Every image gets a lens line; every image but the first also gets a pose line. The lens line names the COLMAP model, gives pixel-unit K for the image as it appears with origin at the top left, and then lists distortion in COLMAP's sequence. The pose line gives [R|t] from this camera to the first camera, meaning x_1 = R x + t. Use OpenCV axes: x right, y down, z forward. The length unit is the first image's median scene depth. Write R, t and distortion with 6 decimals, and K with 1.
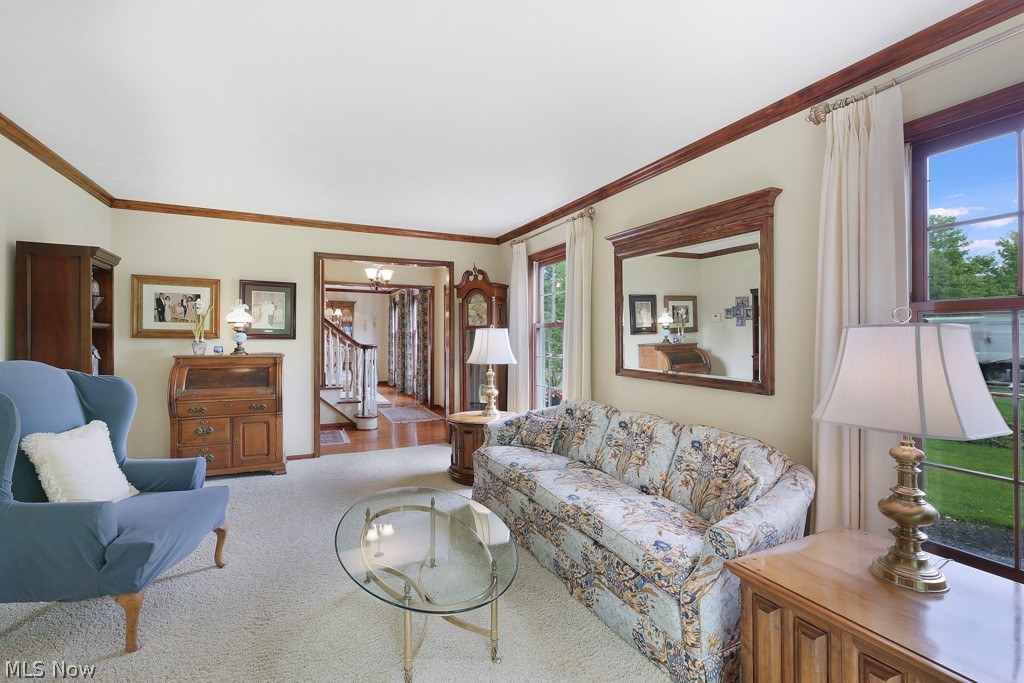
lens RADIAL K [[458.9, 0, 512.0], [0, 458.9, 341.5], [0, 0, 1]] dist [0.001389, -0.004397]
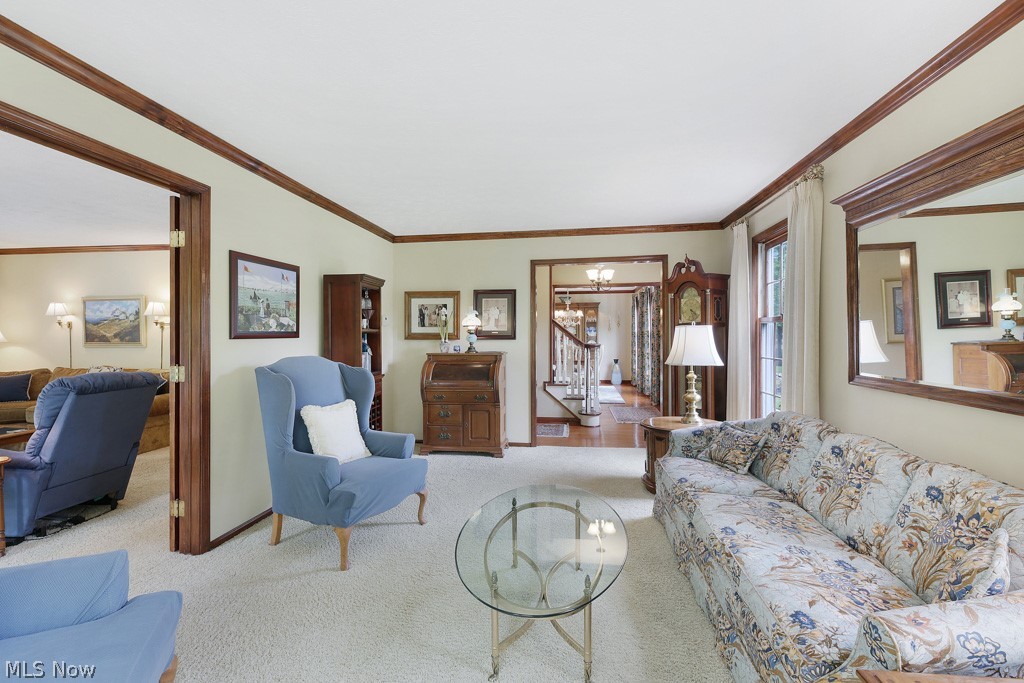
lens RADIAL K [[458.9, 0, 512.0], [0, 458.9, 341.5], [0, 0, 1]] dist [0.001389, -0.004397]
pose [[0.832778, -0.006374, -0.553570, 0.172677], [0.007390, 0.999973, -0.000395, 0.000543], [0.553558, -0.003762, 0.832802, 0.070884]]
